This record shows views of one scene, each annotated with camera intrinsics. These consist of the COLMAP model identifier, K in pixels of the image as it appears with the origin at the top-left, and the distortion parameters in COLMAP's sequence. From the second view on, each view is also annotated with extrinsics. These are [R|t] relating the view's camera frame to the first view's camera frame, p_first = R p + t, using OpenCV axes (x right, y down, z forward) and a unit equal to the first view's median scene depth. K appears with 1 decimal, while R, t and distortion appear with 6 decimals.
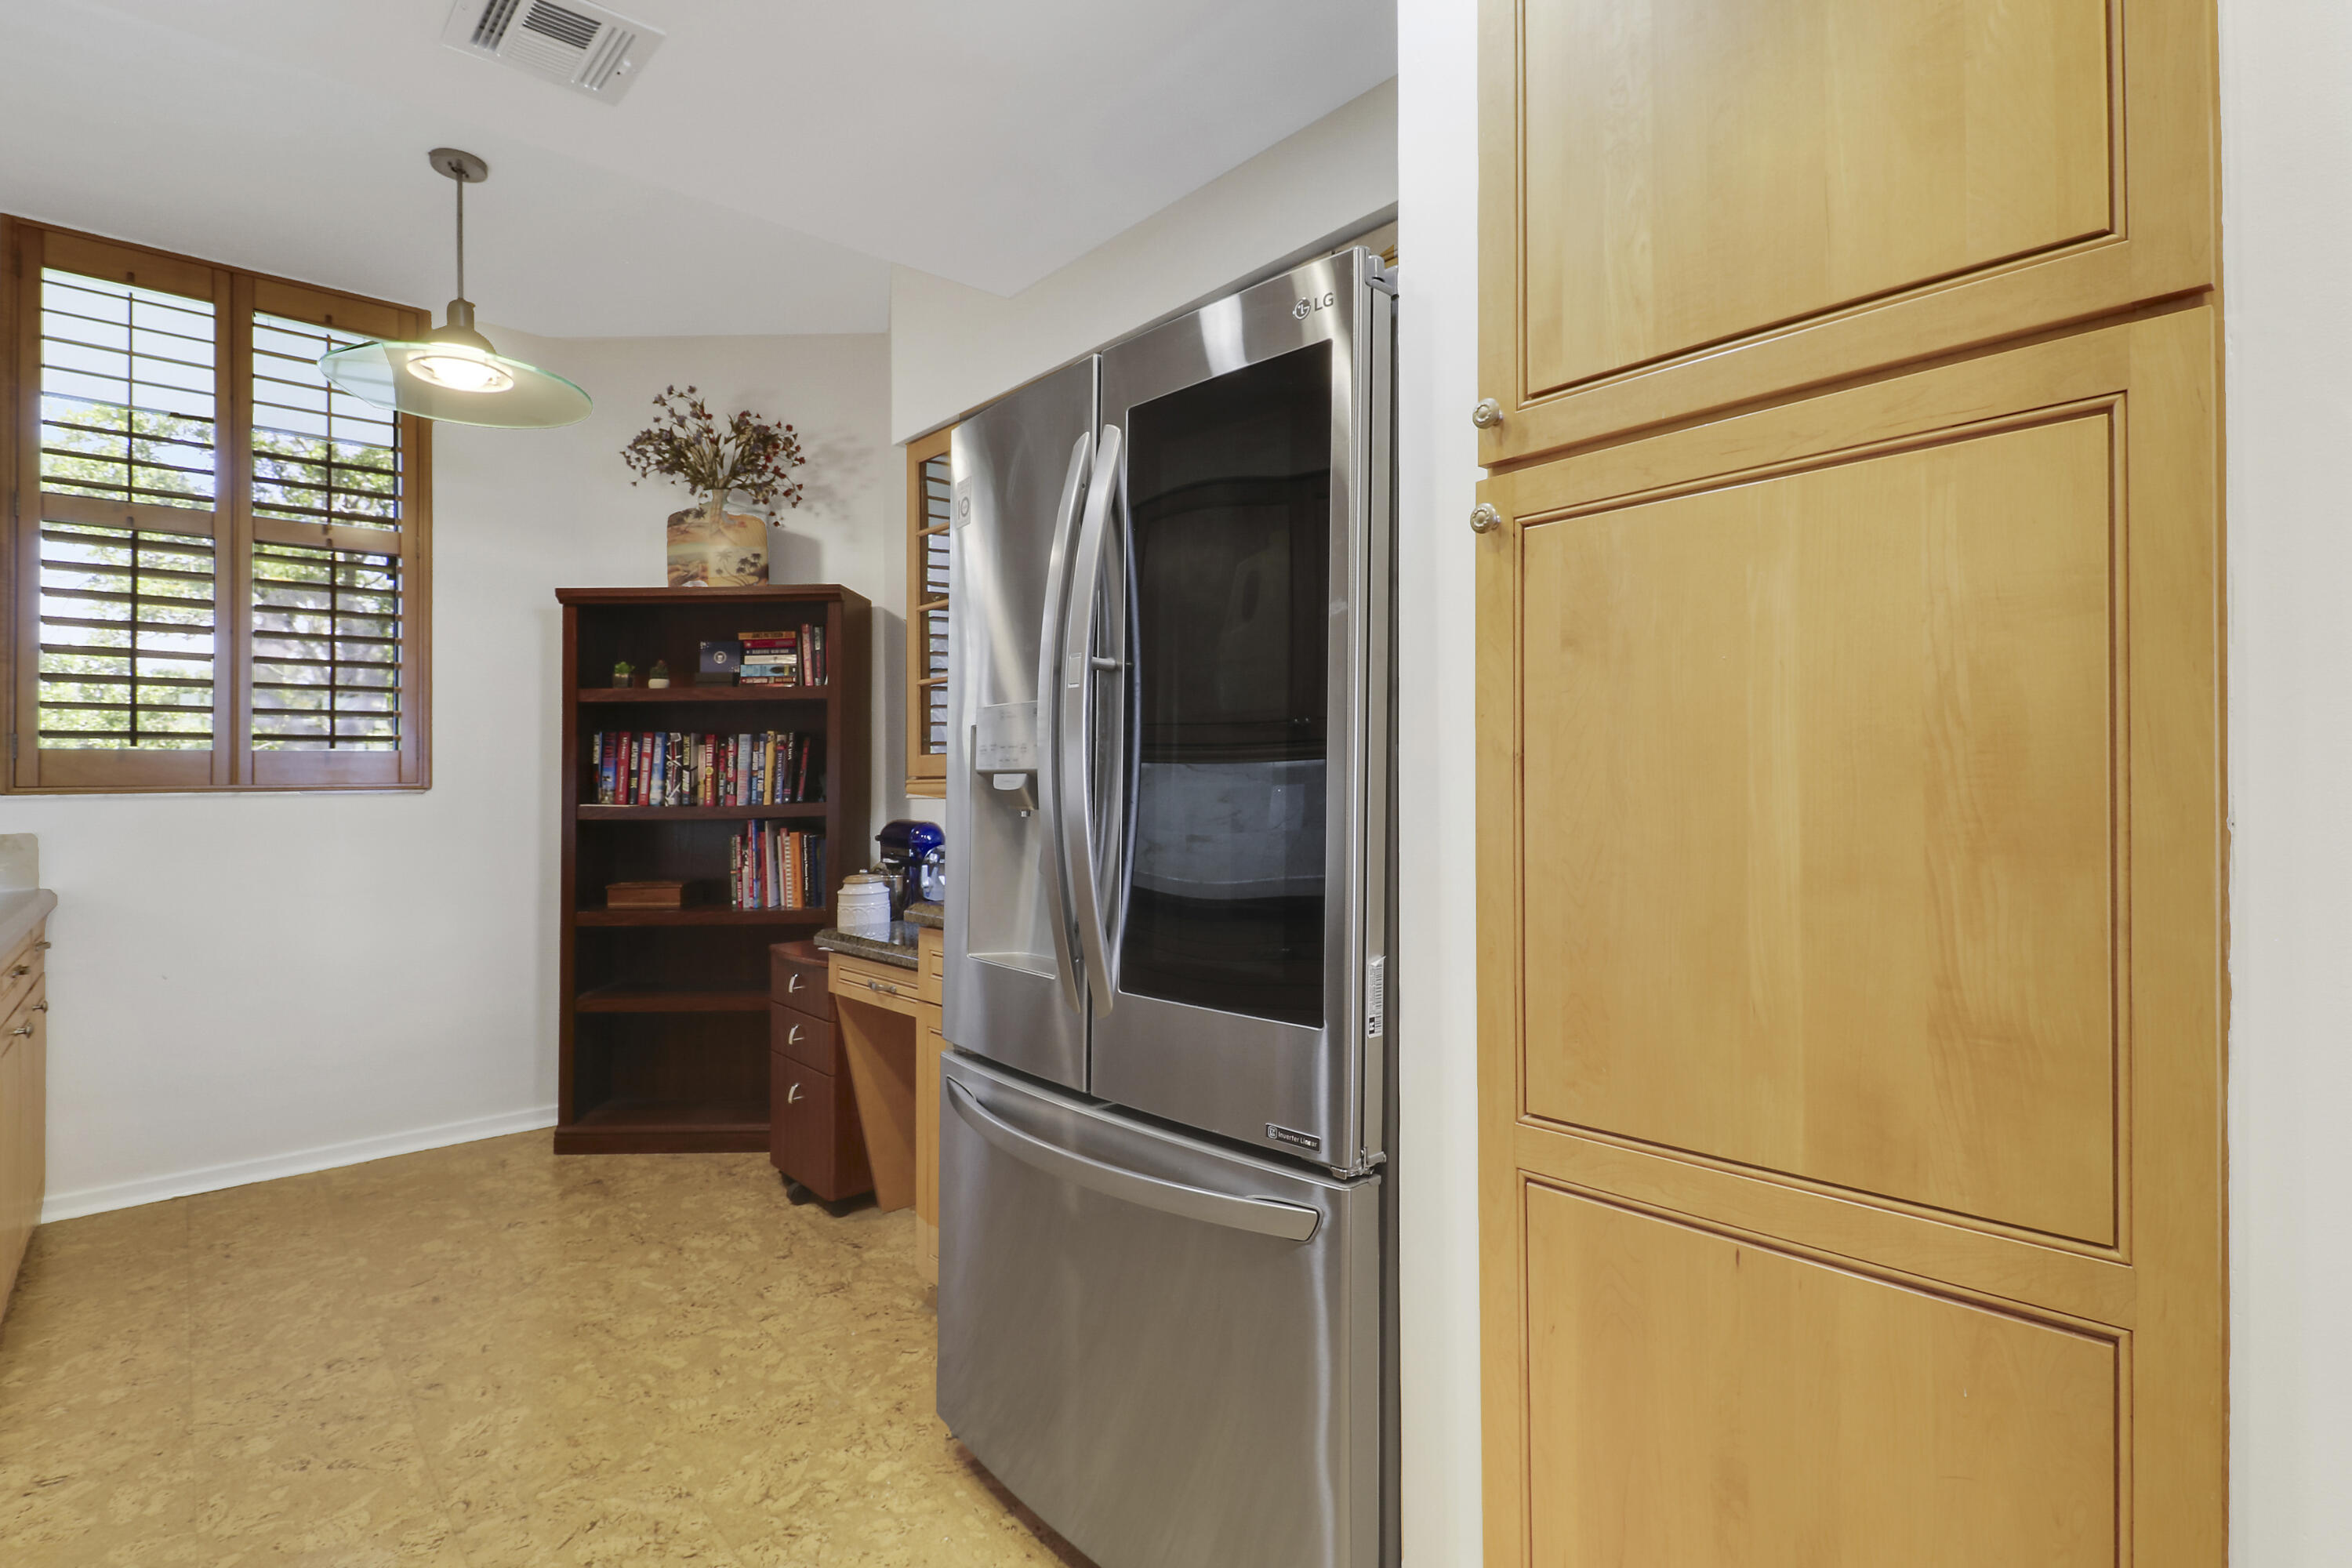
lens RADIAL K [[1112.3, 0, 1170.6], [0, 1112.3, 771.4], [0, 0, 1]] dist [0.009463, -0.013594]
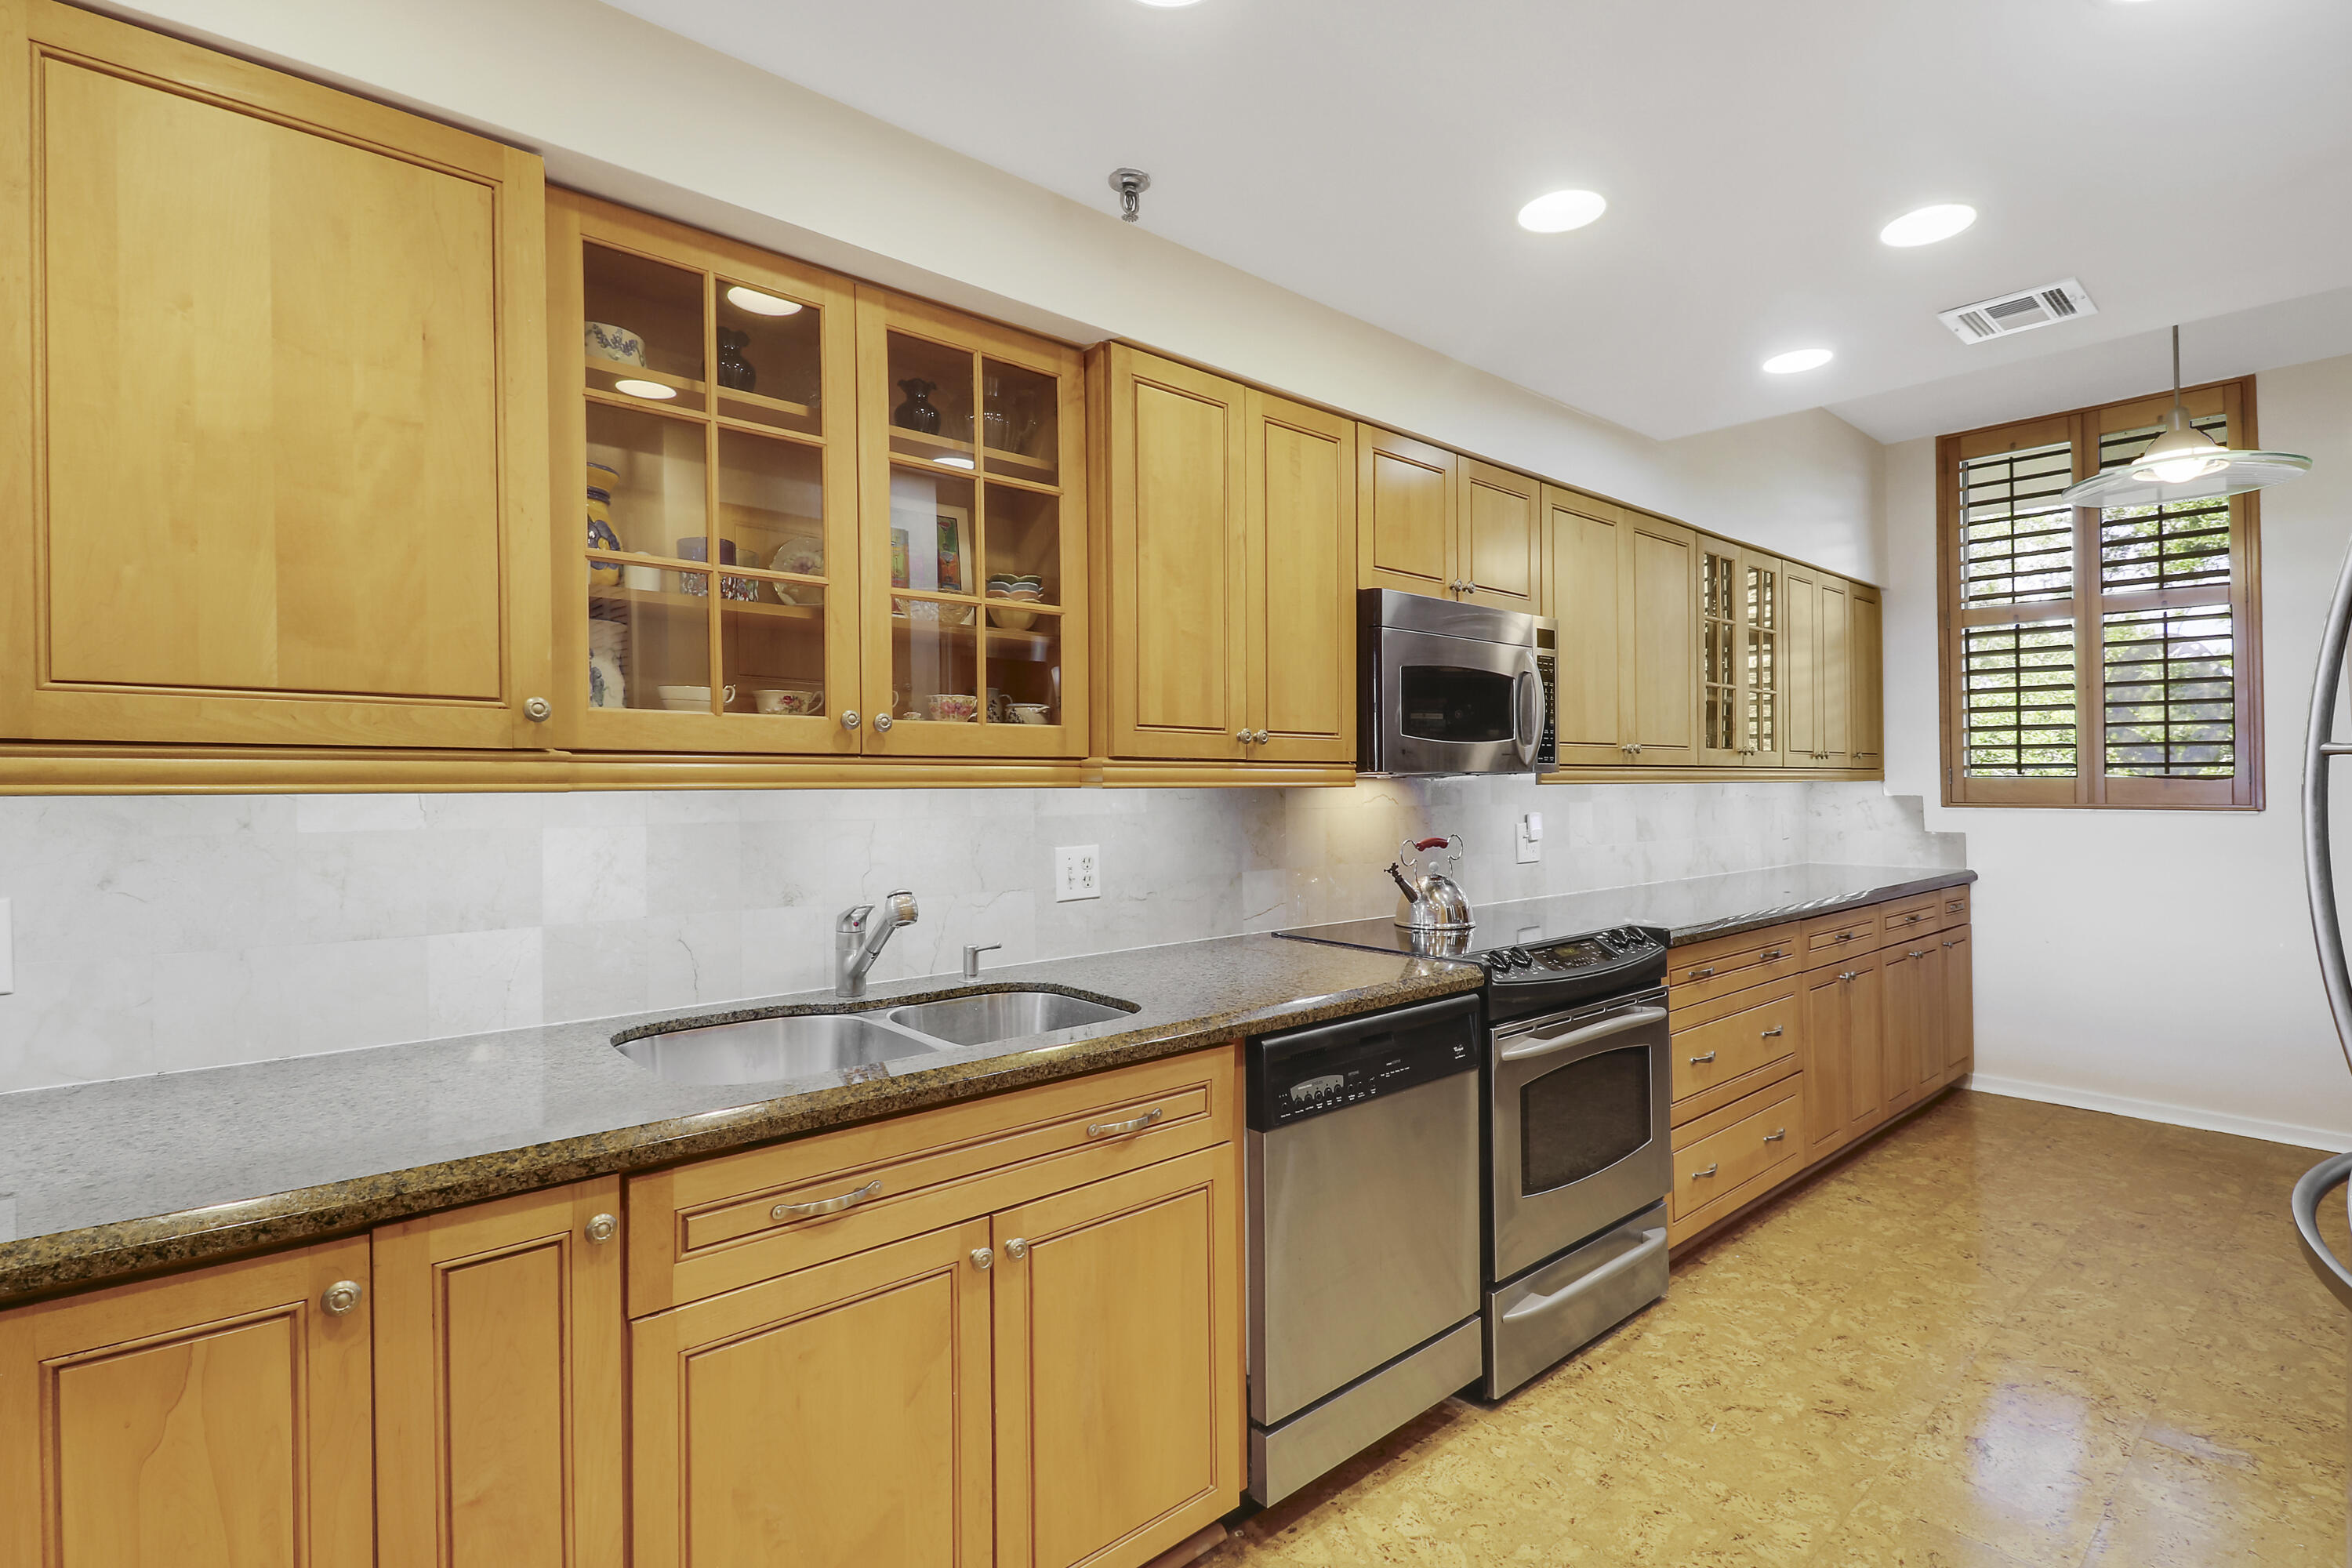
lens RADIAL K [[1112.3, 0, 1230.6], [0, 1112.3, 784.1], [0, 0, 1]] dist [0.009463, -0.013594]
pose [[0.001578, 0.013805, -0.999903, 0.574005], [0.008019, 0.999872, 0.013817, -0.044532], [0.999967, -0.008040, 0.001468, -0.015323]]
